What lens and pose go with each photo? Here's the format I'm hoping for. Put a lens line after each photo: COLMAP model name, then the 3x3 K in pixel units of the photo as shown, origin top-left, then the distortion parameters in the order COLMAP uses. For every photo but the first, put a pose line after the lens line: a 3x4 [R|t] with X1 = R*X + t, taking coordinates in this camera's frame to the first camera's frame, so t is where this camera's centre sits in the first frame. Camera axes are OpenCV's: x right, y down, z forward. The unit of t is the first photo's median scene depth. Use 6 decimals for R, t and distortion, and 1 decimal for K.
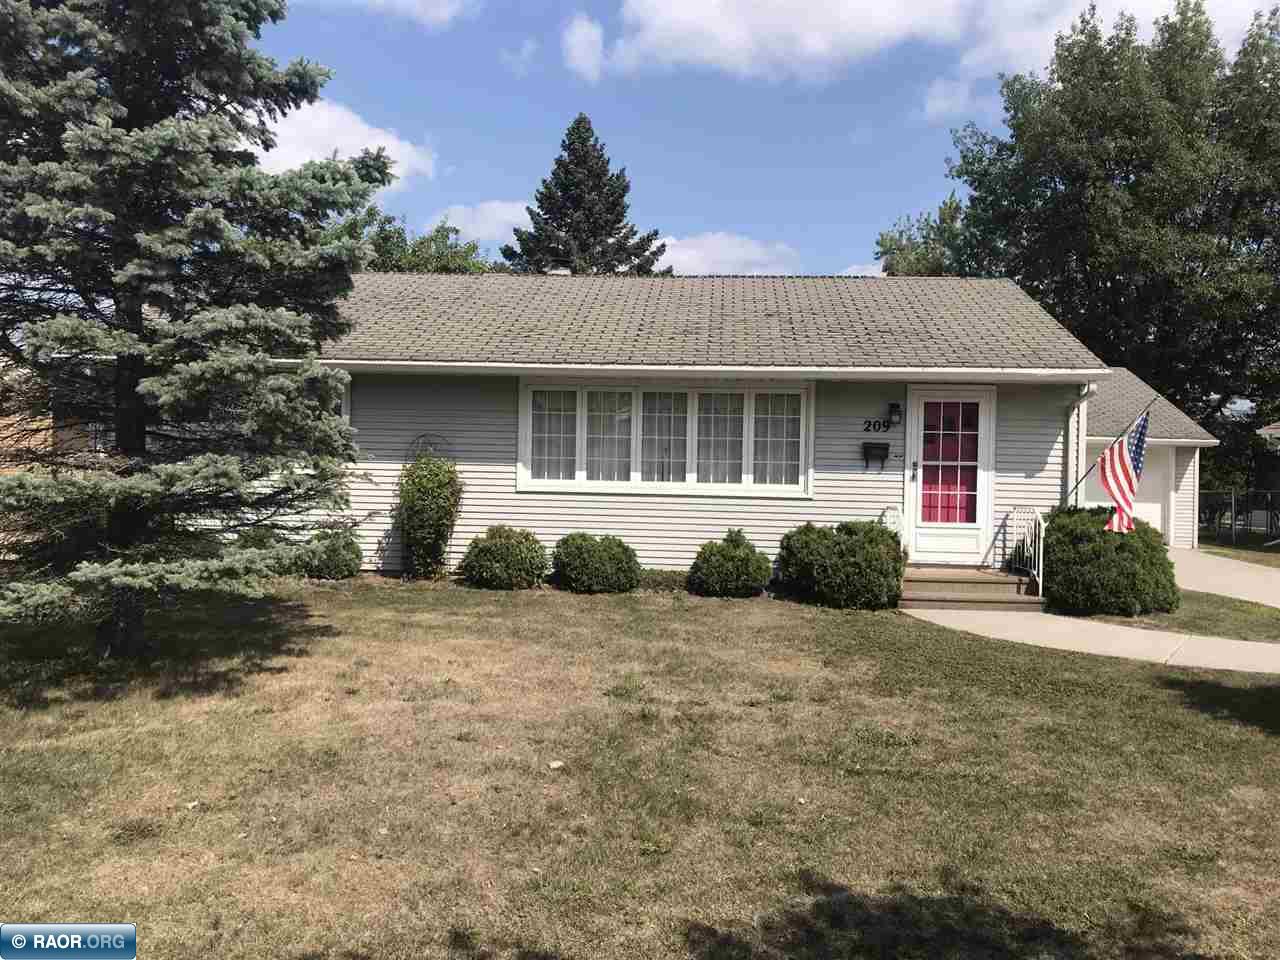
lens RADIAL K [[1054.5, 0, 640.1], [0, 1054.5, 450.9], [0, 0, 1]] dist [0.069154, 0.000350]
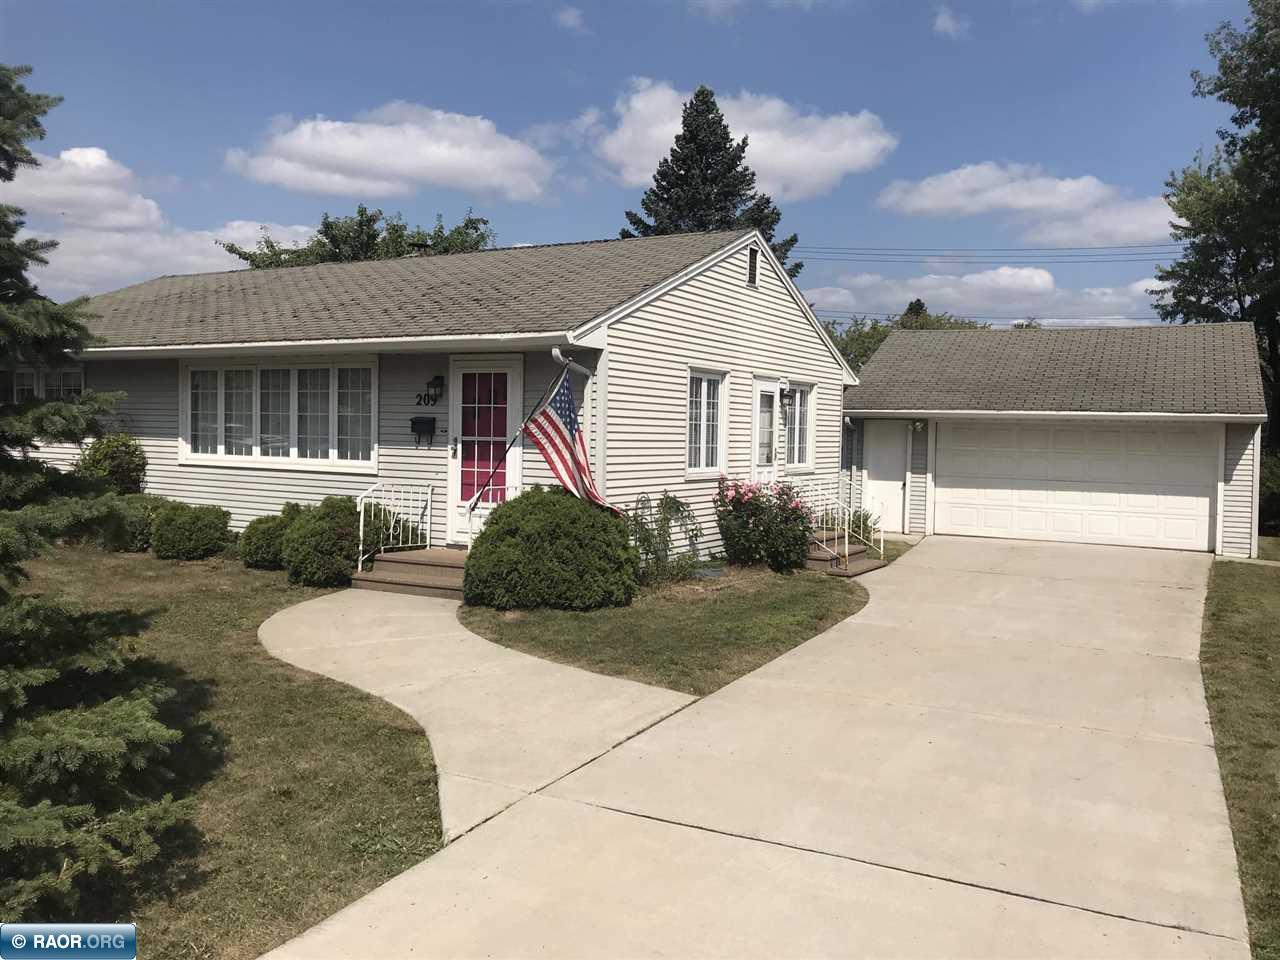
lens RADIAL K [[1062.1, 0, 640.0], [0, 1062.1, 480.0], [0, 0, 1]] dist [0.039386, 0.000920]
pose [[0.902318, 0.018145, -0.430688, 0.817037], [-0.001484, 0.999238, 0.038990, 0.011278], [0.431068, -0.034543, 0.901658, 0.213187]]
